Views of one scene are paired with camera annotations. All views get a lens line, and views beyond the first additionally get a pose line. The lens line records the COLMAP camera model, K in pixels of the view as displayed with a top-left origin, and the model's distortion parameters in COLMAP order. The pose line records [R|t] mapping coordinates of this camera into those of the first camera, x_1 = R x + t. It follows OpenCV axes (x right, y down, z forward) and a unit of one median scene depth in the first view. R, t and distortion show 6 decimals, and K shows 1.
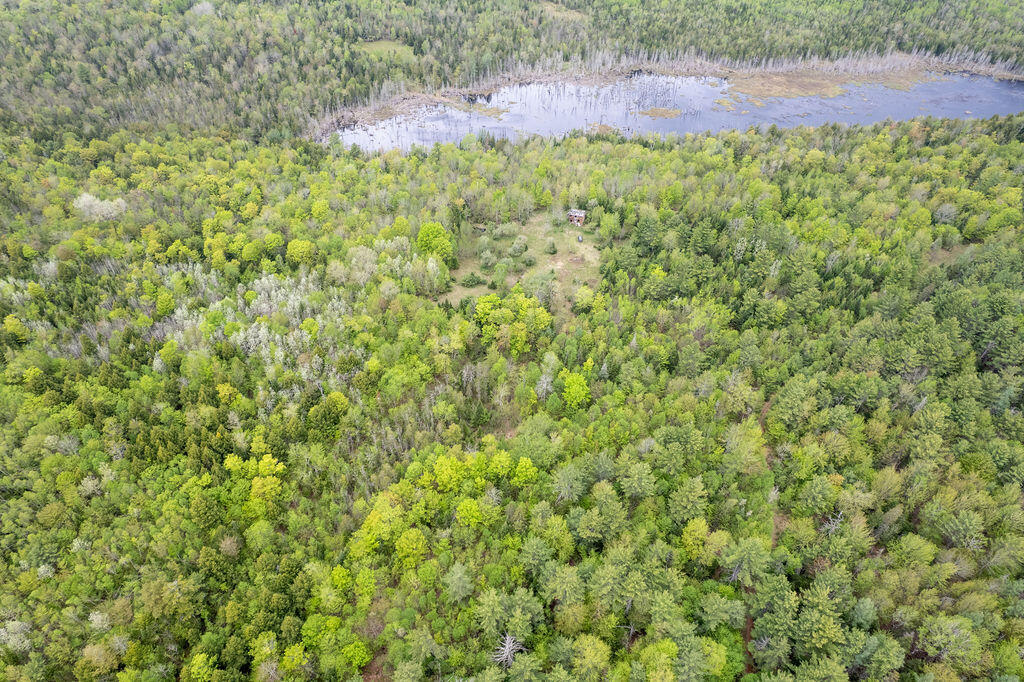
lens RADIAL K [[651.7, 0, 518.6], [0, 651.7, 343.2], [0, 0, 1]] dist [-0.074946, 0.068699]
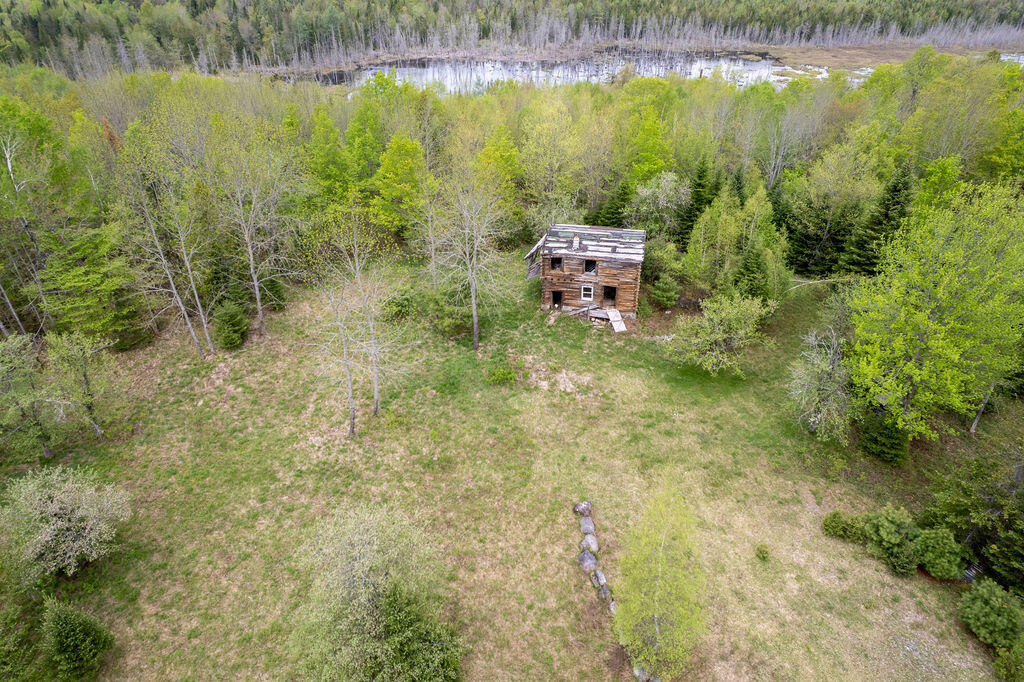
lens RADIAL K [[651.7, 0, 518.6], [0, 651.7, 343.2], [0, 0, 1]] dist [-0.074946, 0.068699]
pose [[0.993336, -0.062423, 0.096887, 0.035777], [0.076250, 0.986298, -0.146297, -0.098642], [-0.086428, 0.152709, 0.984485, 0.536825]]
